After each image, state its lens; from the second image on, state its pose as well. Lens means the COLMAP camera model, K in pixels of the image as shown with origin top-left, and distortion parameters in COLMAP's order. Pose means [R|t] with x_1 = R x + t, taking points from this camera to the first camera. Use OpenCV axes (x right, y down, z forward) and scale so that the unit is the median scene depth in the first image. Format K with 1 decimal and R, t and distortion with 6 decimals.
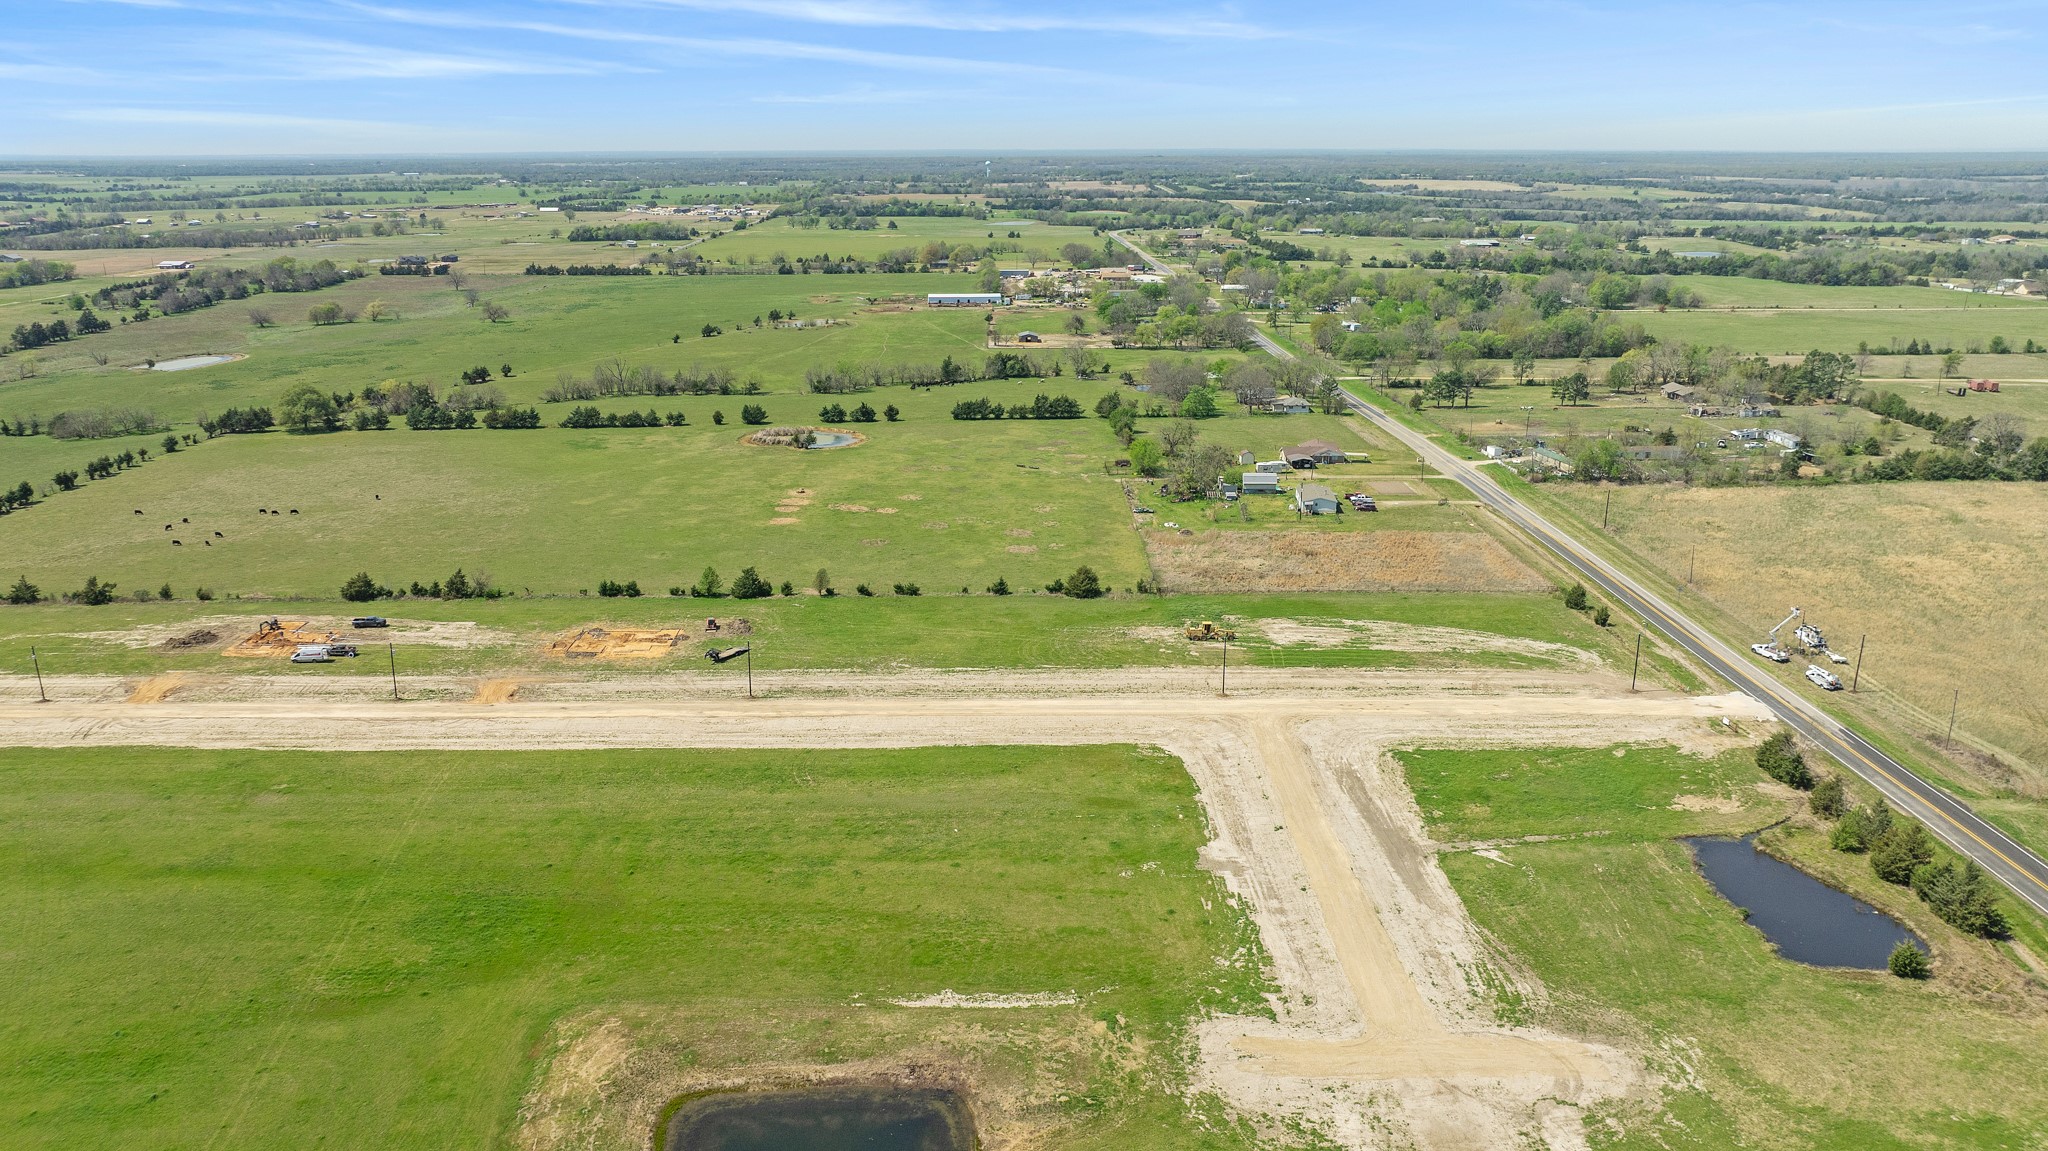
lens RADIAL K [[1445.2, 0, 941.2], [0, 1445.2, 570.3], [0, 0, 1]] dist [-0.021463, 0.006363]
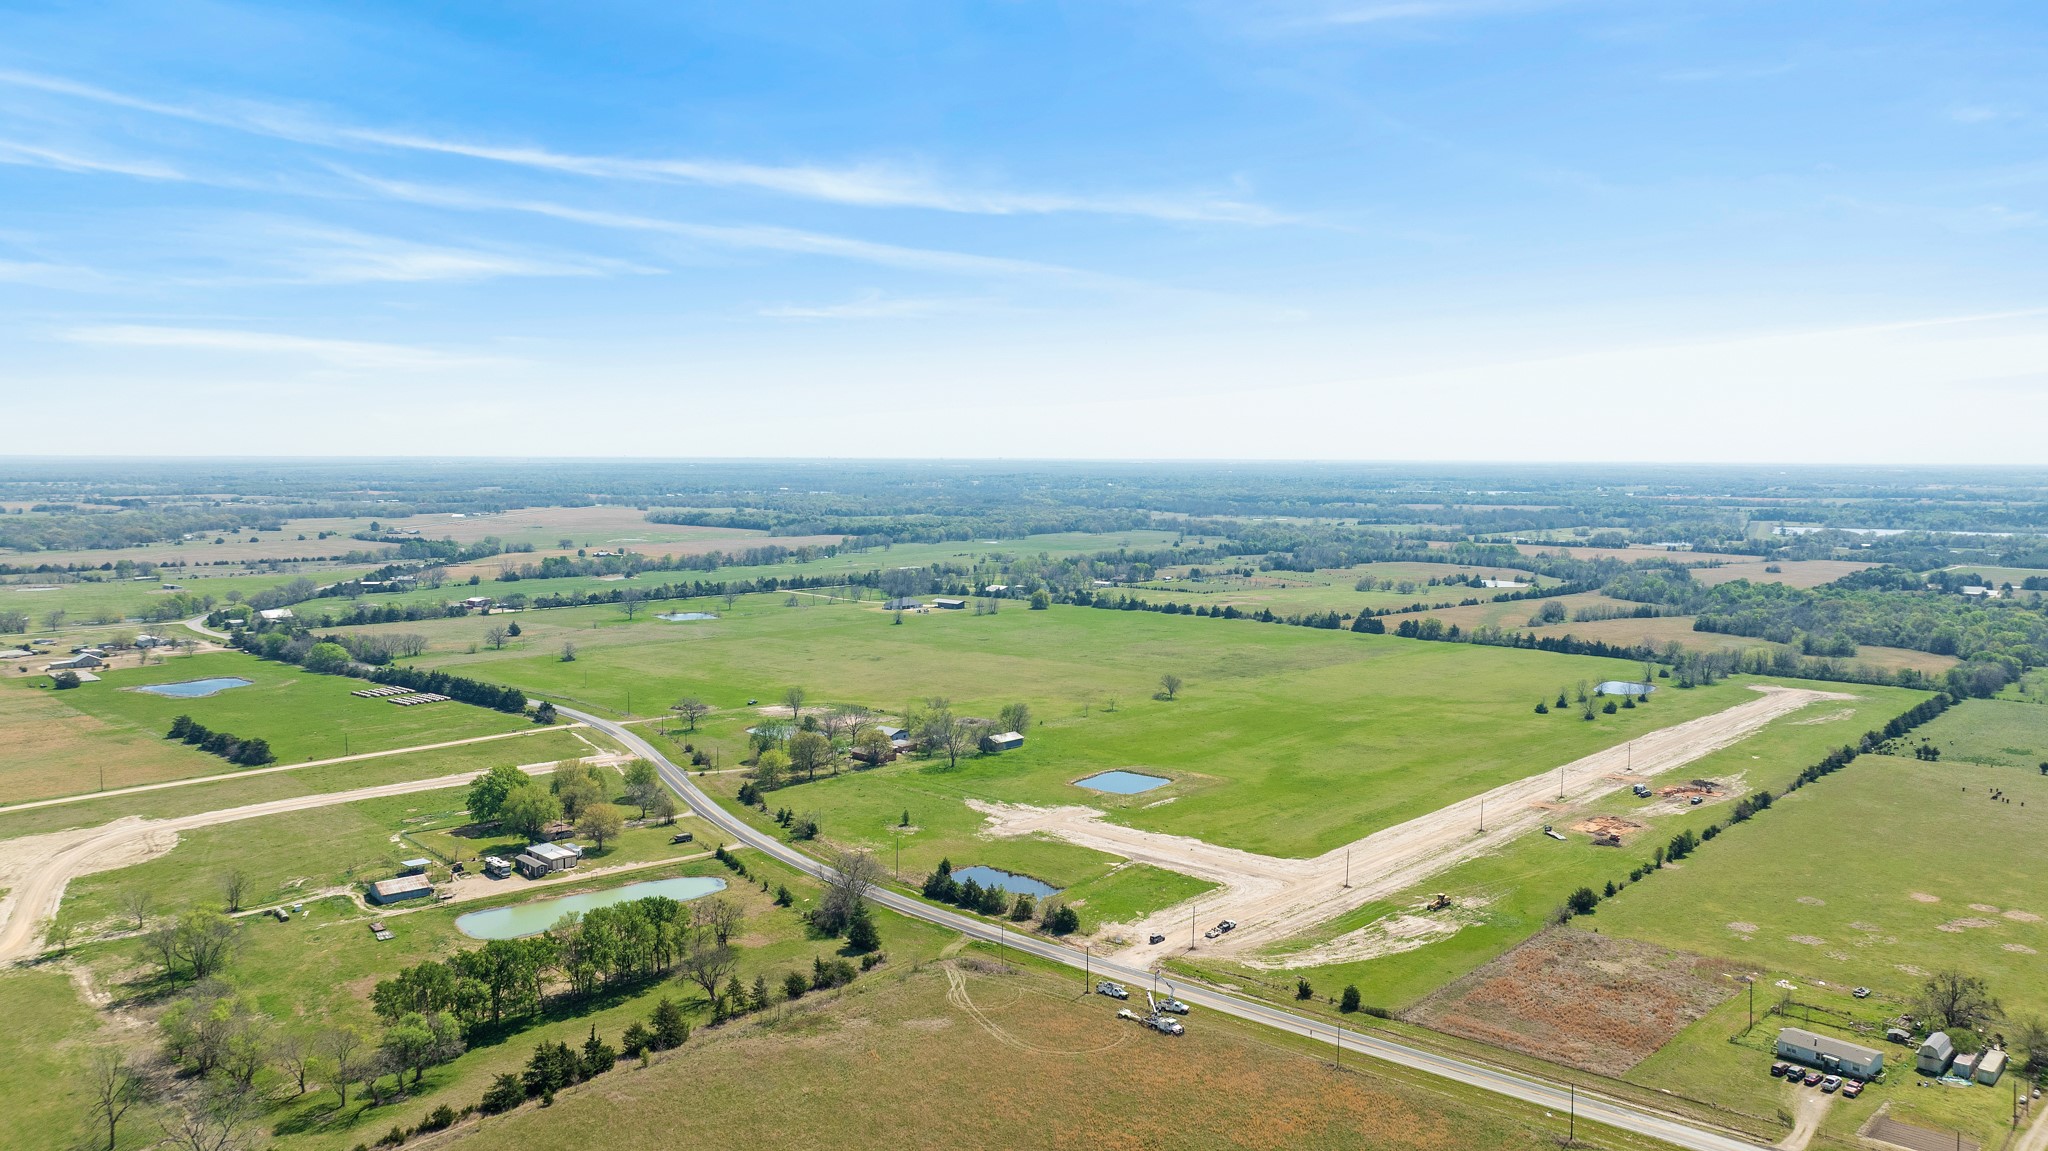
lens RADIAL K [[1498.4, 0, 1024.0], [0, 1498.4, 575.5], [0, 0, 1]] dist [-0.005640, -0.001935]
pose [[-0.650816, 0.066833, -0.756288, 1.315774], [-0.216633, 0.938362, 0.269344, -0.475457], [0.727674, 0.339130, -0.596223, 1.301871]]
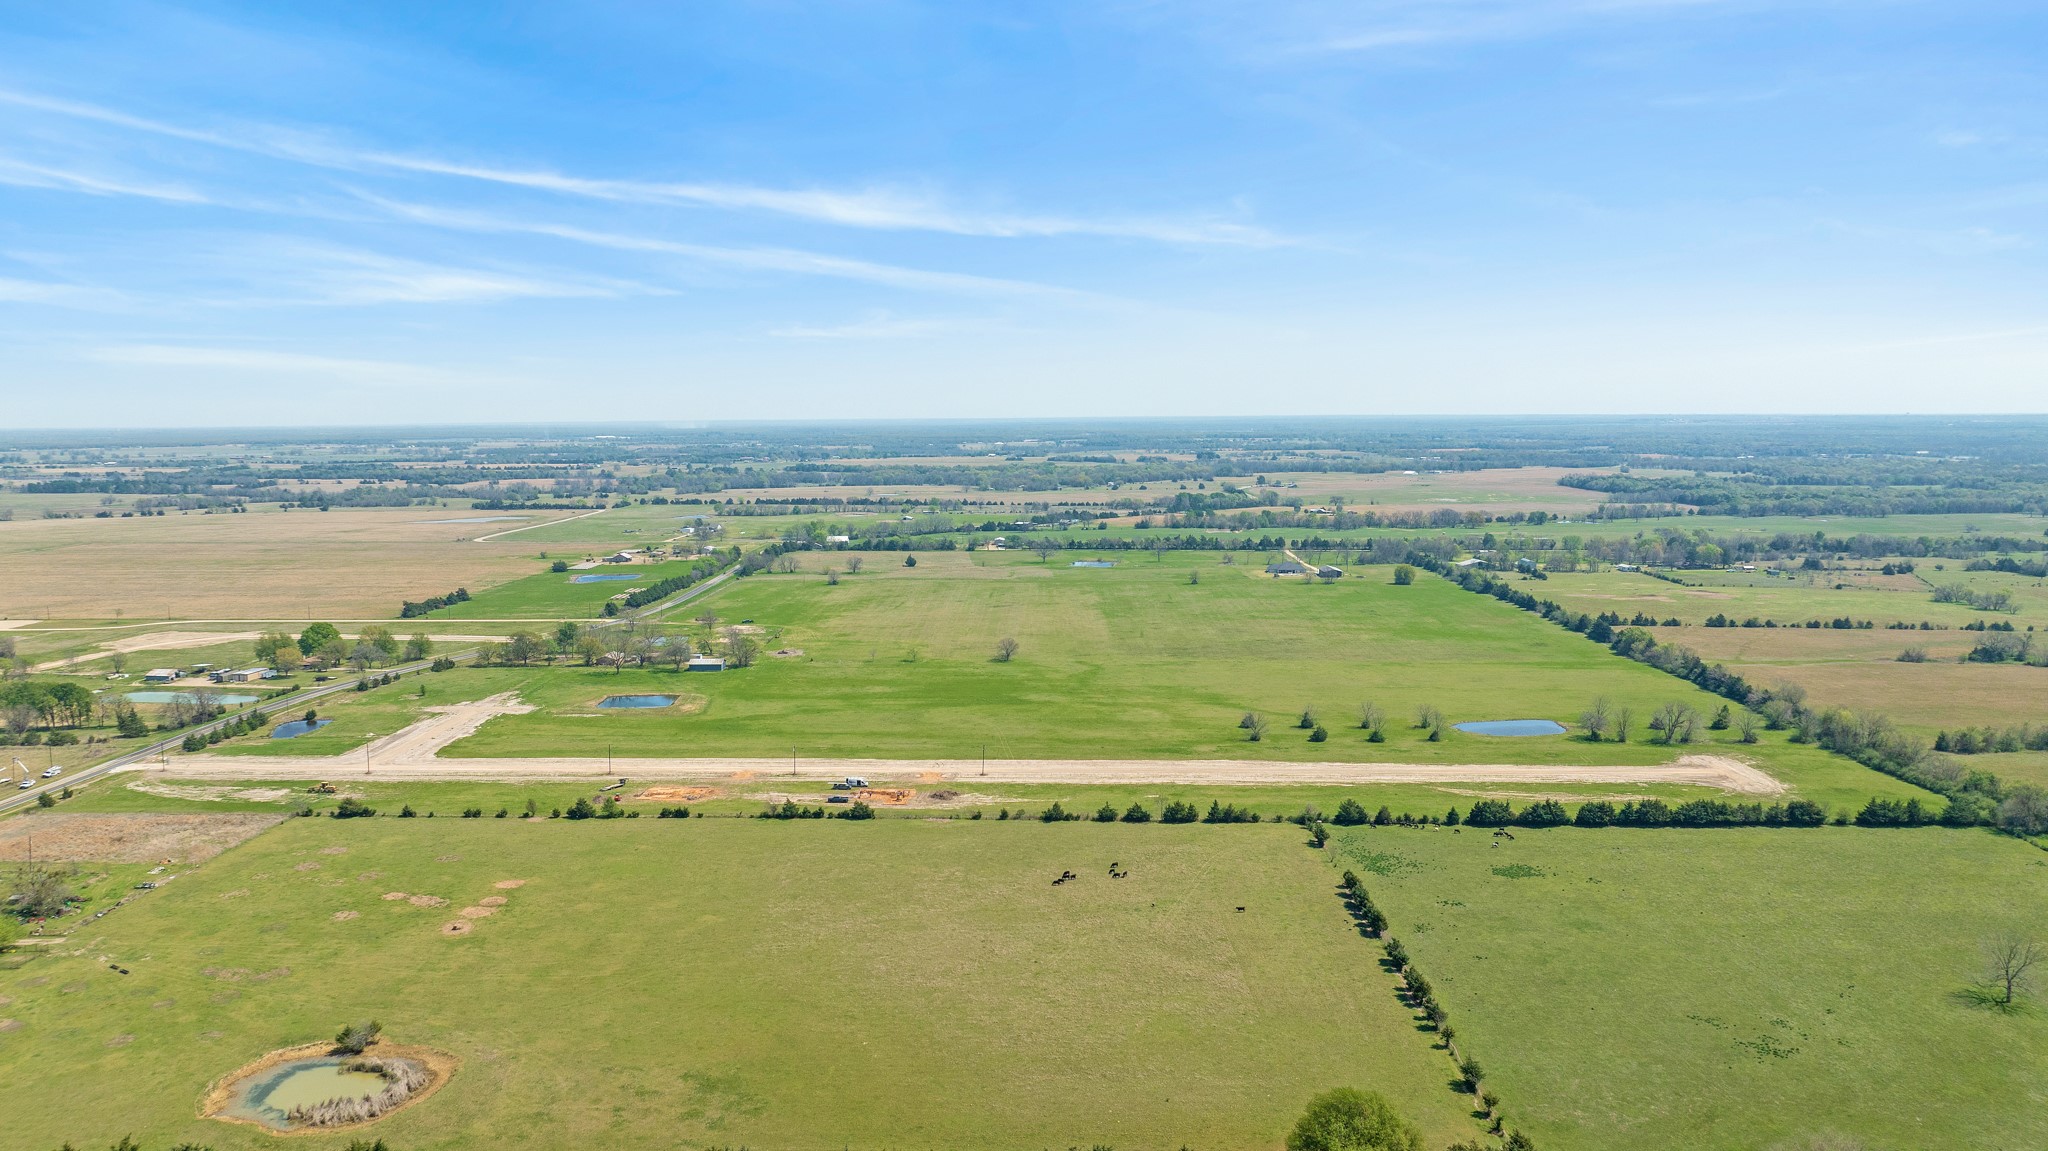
lens RADIAL K [[1481.4, 0, 1024.0], [0, 1481.4, 575.5], [0, 0, 1]] dist [-0.018914, -0.001230]
pose [[-0.999904, 0.013712, -0.001793, -0.564051], [0.011917, 0.920177, 0.391321, -0.759442], [0.007016, 0.391262, -0.920252, 2.237918]]
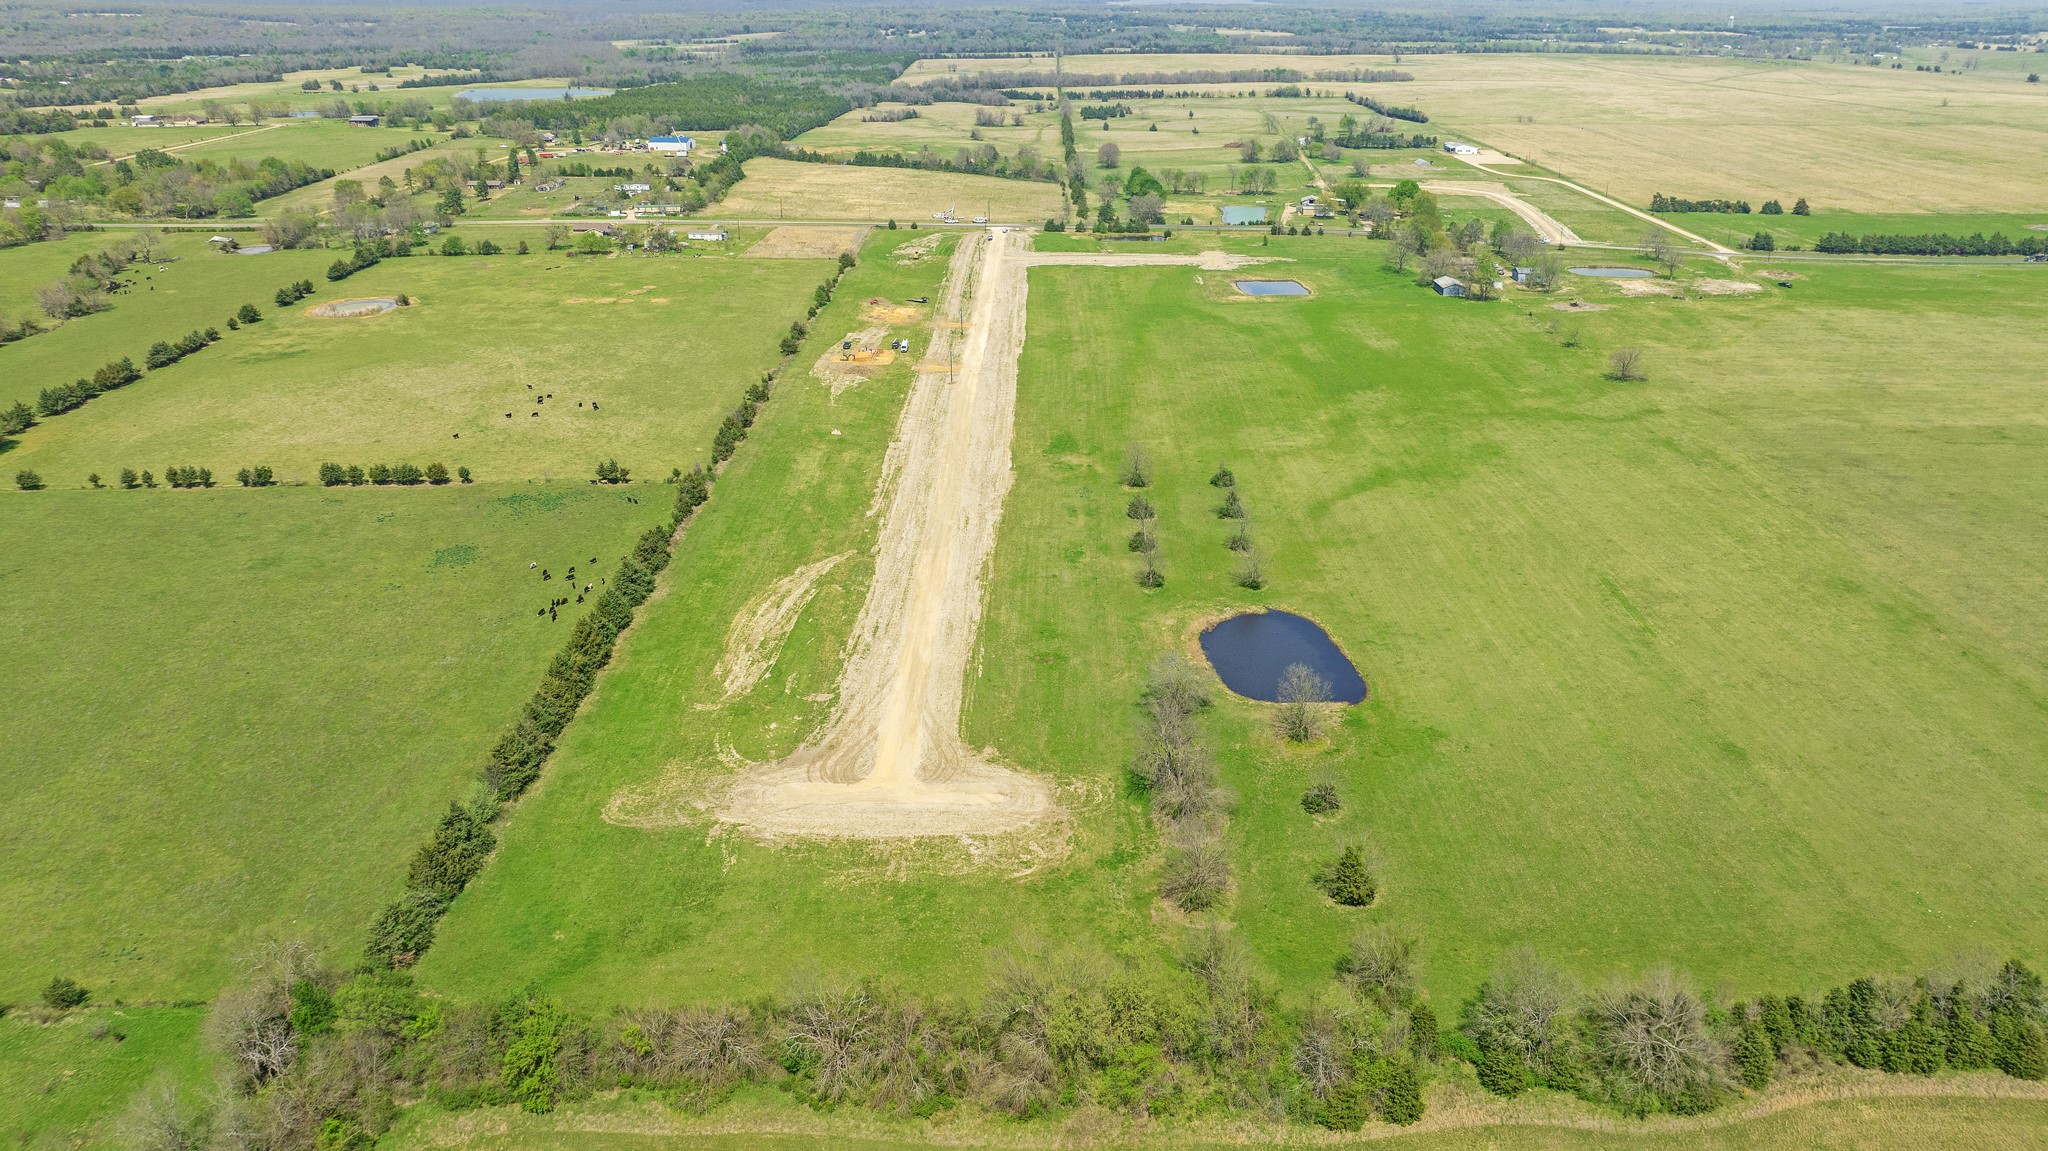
lens RADIAL K [[1484.5, 0, 1066.1], [0, 1484.5, 573.9], [0, 0, 1]] dist [-0.043611, 0.067887]
pose [[-0.031958, -0.369316, 0.928754, -2.007695], [0.278965, 0.889005, 0.363109, -0.270064], [-0.959769, 0.270694, 0.074615, 0.658481]]
